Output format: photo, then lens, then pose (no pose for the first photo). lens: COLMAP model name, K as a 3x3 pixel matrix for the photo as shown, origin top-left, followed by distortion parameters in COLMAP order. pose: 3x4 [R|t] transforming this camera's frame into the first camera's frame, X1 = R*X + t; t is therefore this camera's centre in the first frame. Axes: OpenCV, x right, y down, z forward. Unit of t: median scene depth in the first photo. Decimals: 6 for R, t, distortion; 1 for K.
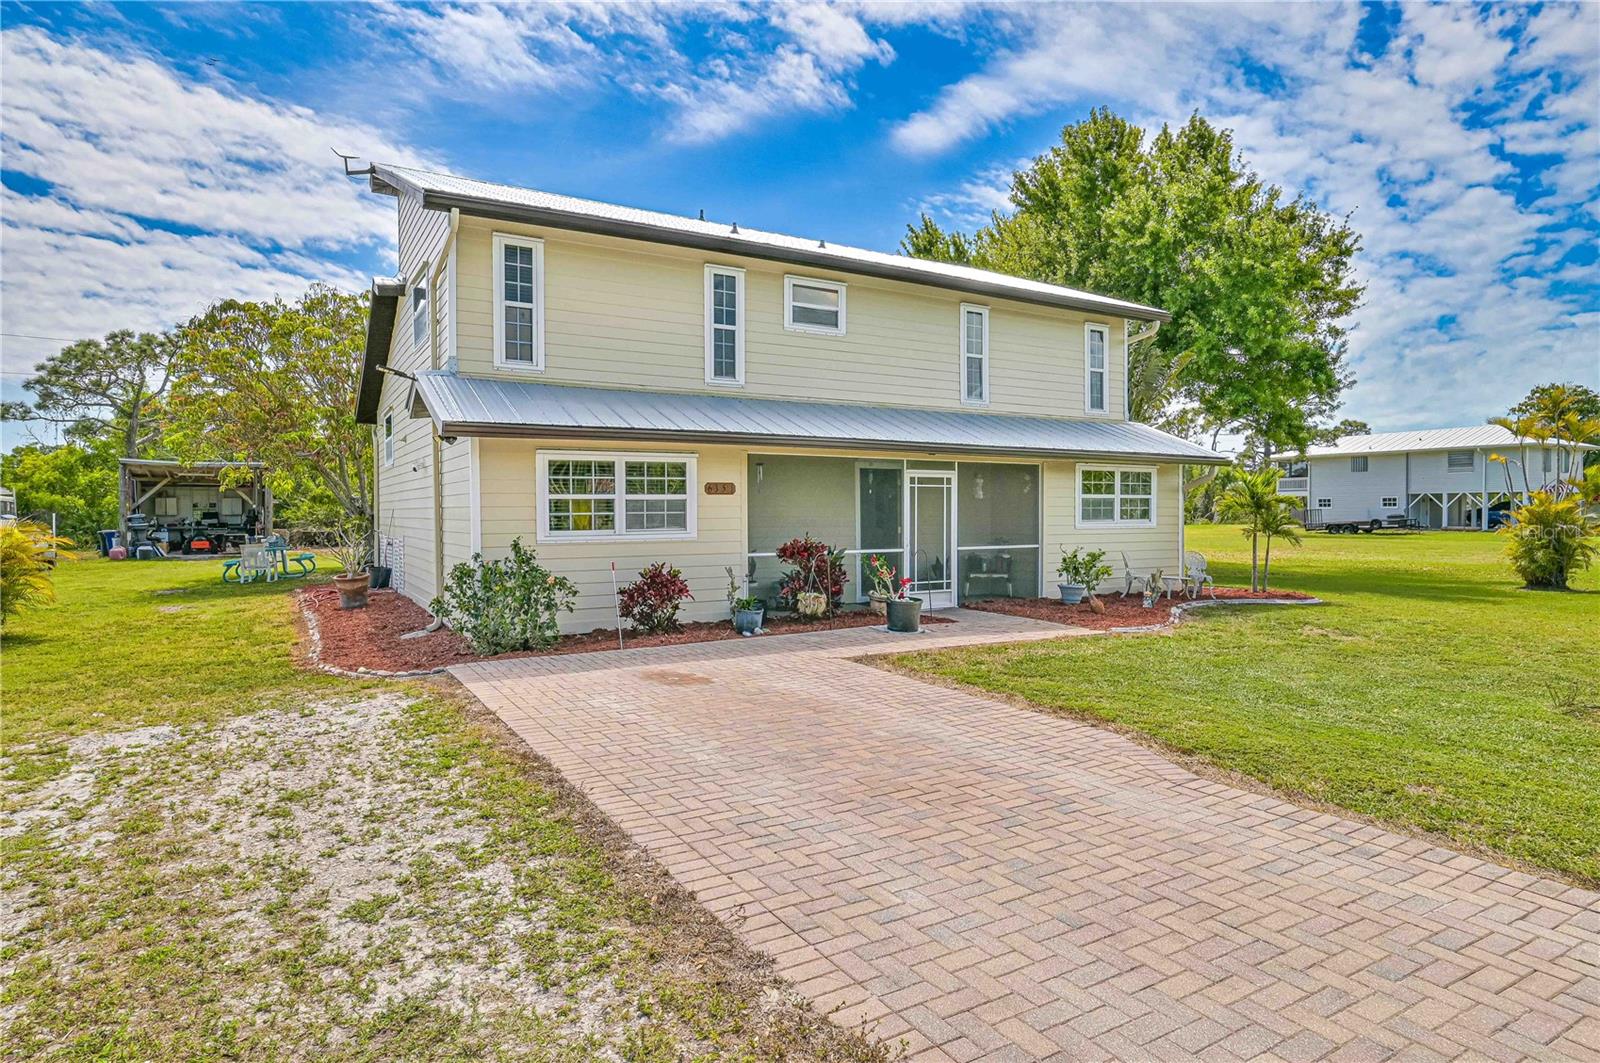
lens RADIAL K [[894.7, 0, 797.0], [0, 894.7, 530.4], [0, 0, 1]] dist [0.000897, -0.002577]
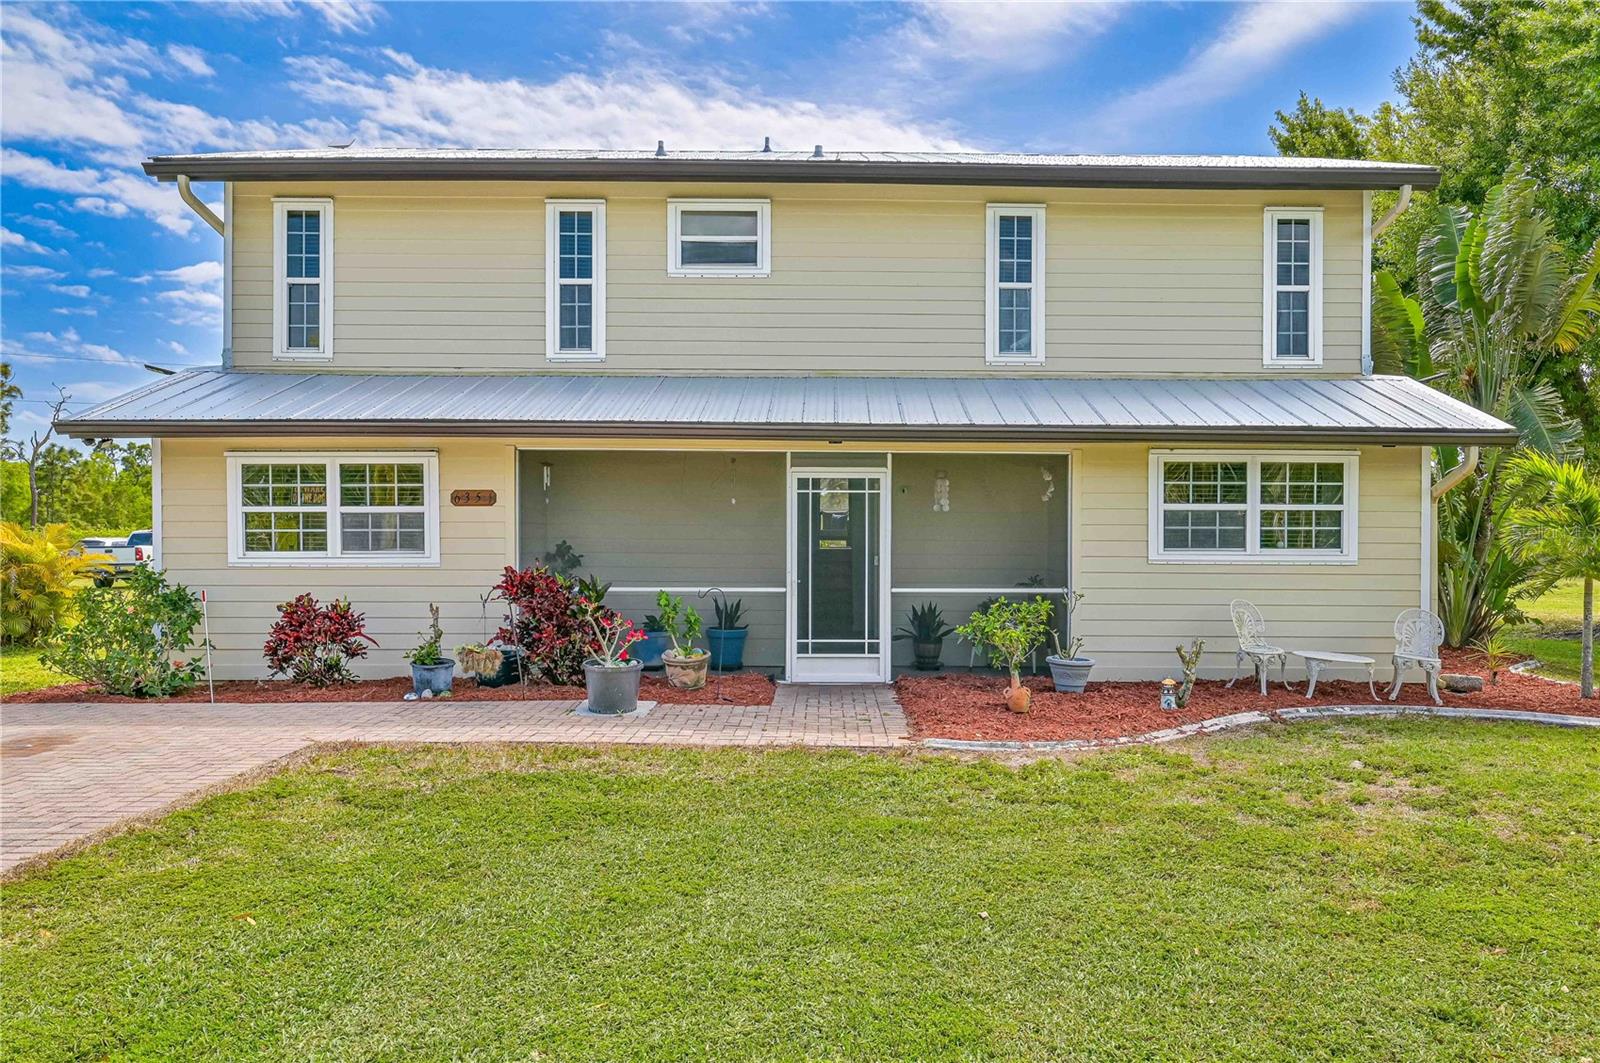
lens RADIAL K [[1086.1, 0, 799.8], [0, 1086.1, 528.9], [0, 0, 1]] dist [-0.003900, -0.001585]
pose [[0.870107, 0.005775, -0.492829, 0.503971], [-0.016996, 0.999688, -0.018293, -0.007959], [0.492570, 0.024293, 0.869934, 0.299017]]
